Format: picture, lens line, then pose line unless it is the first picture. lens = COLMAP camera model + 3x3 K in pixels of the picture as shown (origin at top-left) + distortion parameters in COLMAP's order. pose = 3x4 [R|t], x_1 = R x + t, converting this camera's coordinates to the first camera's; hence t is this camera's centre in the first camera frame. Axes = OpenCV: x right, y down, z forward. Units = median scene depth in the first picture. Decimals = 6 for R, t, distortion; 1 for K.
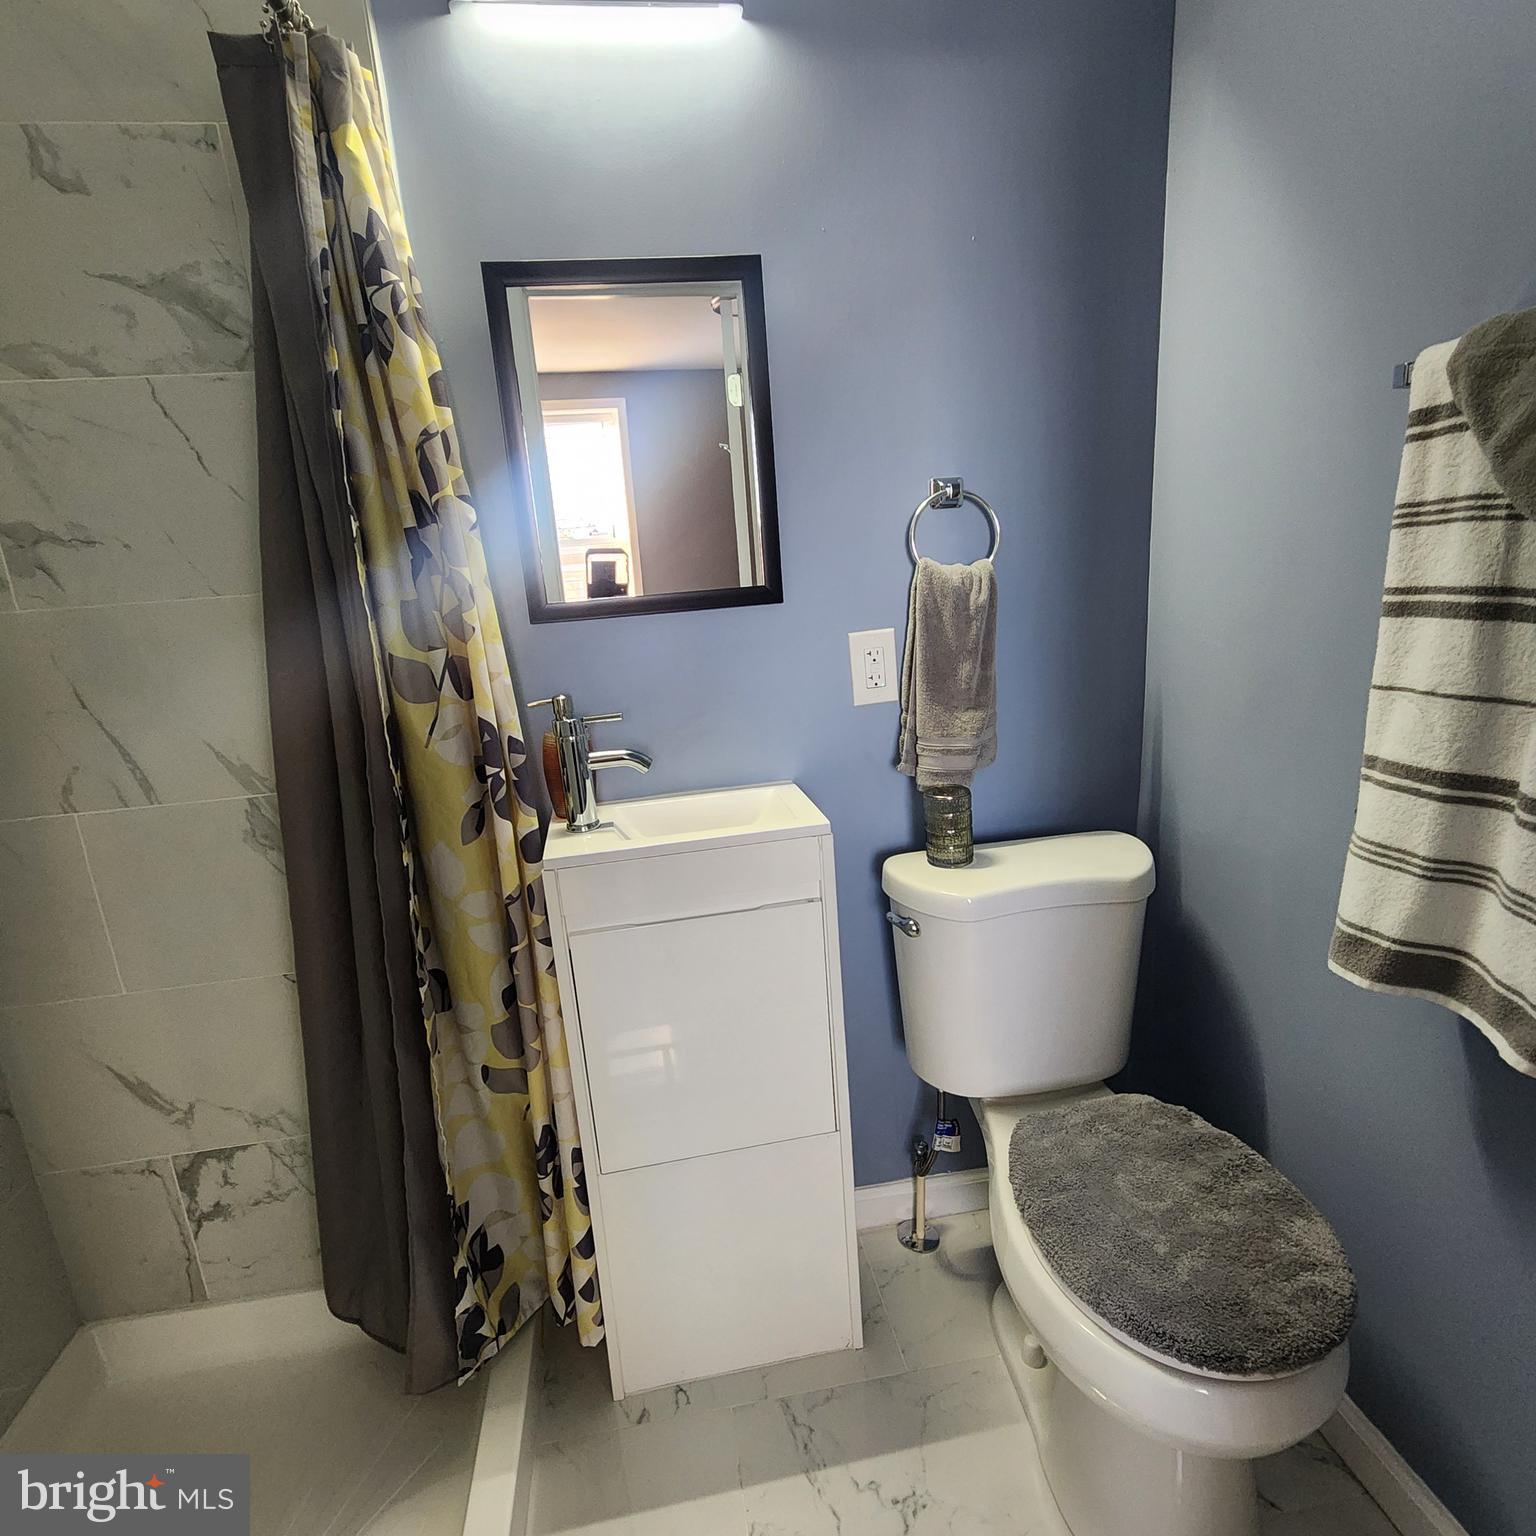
lens RADIAL K [[851.5, 0, 768.0], [0, 851.5, 768.0], [0, 0, 1]] dist [0.001296, 0.000391]
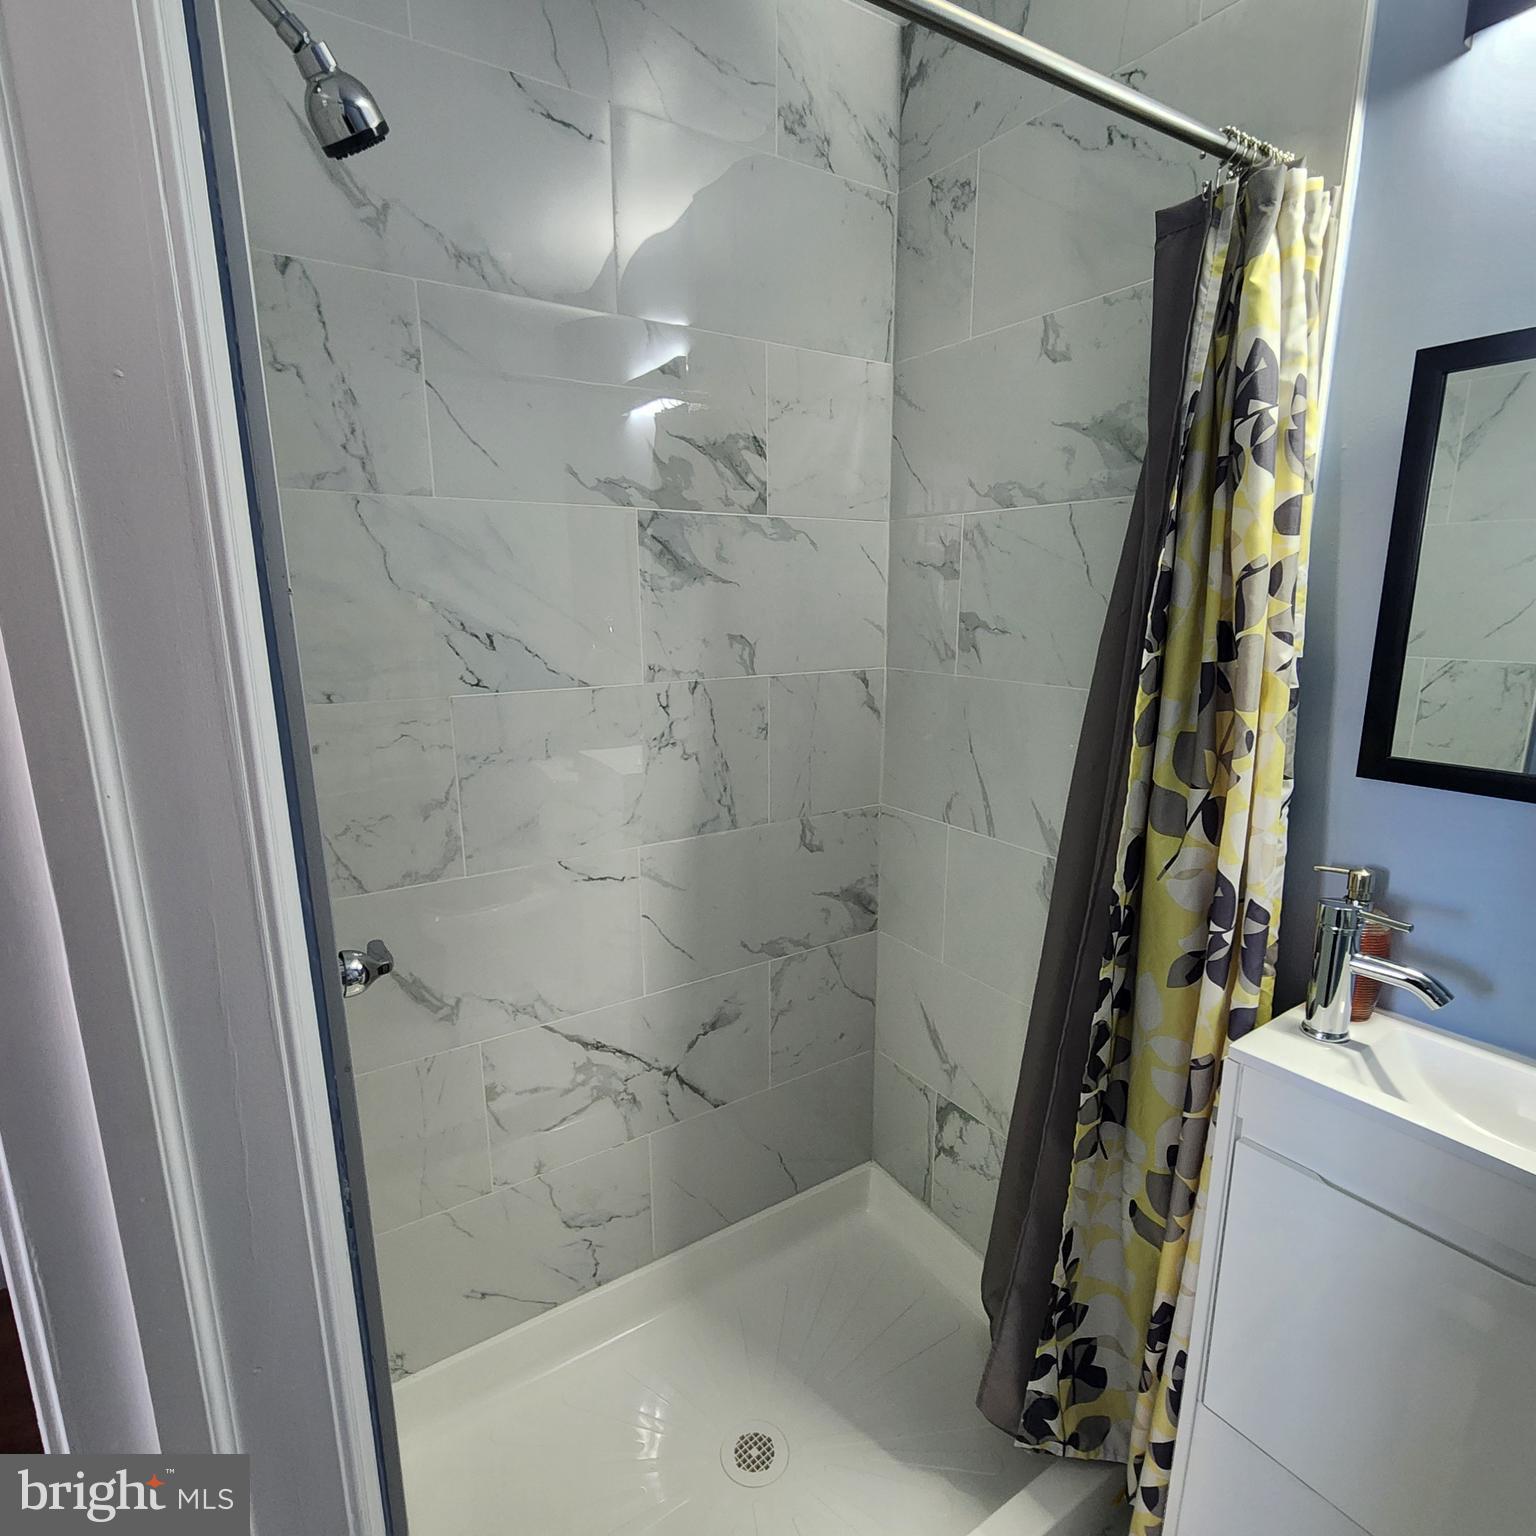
lens RADIAL K [[870.3, 0, 768.0], [0, 870.3, 768.0], [0, 0, 1]] dist [-0.002983, -0.001353]
pose [[0.391567, 0.262277, -0.881978, 0.257308], [-0.242481, 0.954048, 0.176055, -0.201940], [0.887625, 0.144926, 0.437171, 0.135893]]
